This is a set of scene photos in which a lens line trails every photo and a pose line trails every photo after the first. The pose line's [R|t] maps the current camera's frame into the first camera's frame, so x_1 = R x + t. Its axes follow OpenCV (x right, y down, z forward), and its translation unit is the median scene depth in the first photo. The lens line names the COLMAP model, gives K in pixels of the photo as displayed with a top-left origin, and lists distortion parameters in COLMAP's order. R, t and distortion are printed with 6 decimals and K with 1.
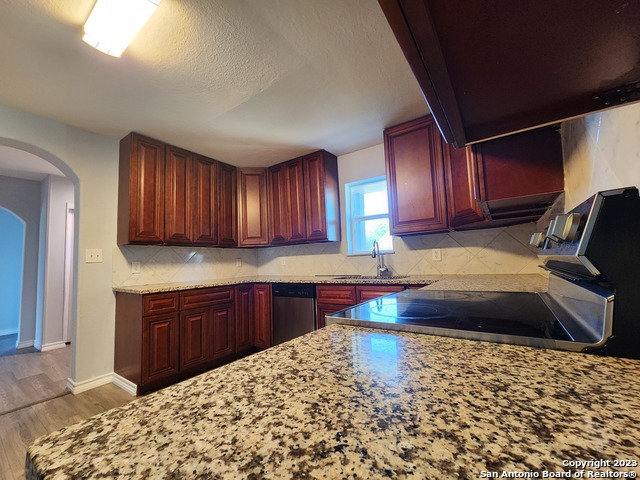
lens RADIAL K [[256.2, 0, 320.9], [0, 256.2, 238.8], [0, 0, 1]] dist [-0.000152, 0.000586]
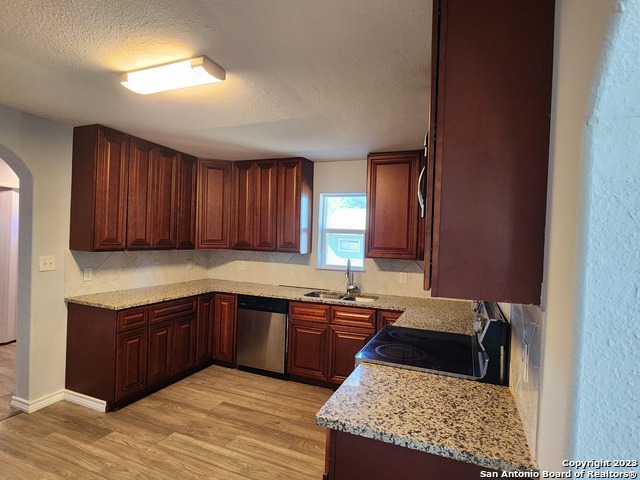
lens RADIAL K [[332.2, 0, 318.4], [0, 332.2, 241.8], [0, 0, 1]] dist [0.002734, -0.001734]
pose [[0.974753, 0.071377, 0.211569, -0.199498], [-0.089390, 0.993029, 0.076824, -0.160980], [-0.204610, -0.093797, 0.974339, -0.272516]]
